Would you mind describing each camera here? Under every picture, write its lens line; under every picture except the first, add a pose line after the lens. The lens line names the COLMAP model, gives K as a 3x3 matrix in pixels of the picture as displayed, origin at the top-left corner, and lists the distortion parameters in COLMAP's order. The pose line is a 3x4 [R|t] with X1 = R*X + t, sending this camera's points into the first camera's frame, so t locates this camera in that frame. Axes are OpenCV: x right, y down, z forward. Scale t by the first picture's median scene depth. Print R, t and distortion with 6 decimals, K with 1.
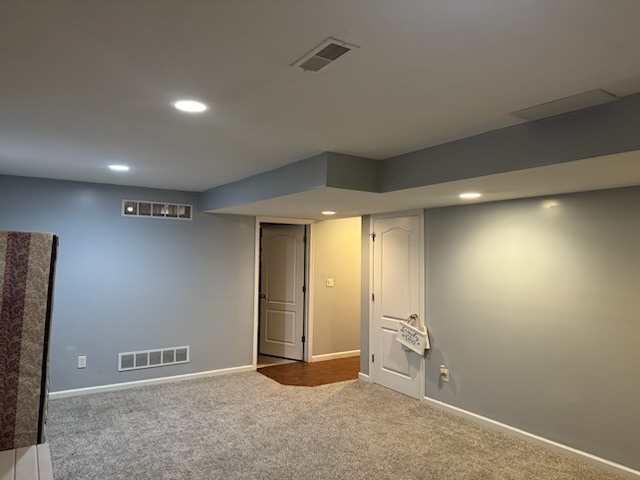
lens RADIAL K [[451.6, 0, 322.4], [0, 451.6, 243.2], [0, 0, 1]] dist [0.026156, -0.002202]
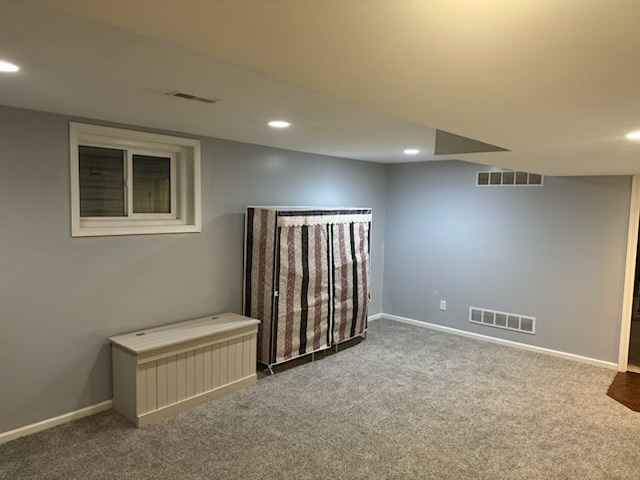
lens RADIAL K [[451.6, 0, 321.9], [0, 451.6, 235.8], [0, 0, 1]] dist [0.026156, -0.002202]
pose [[0.256656, 0.059467, -0.964672, 0.637394], [0.008589, 0.997926, 0.063802, -0.015233], [0.966465, -0.024661, 0.255612, 0.400009]]
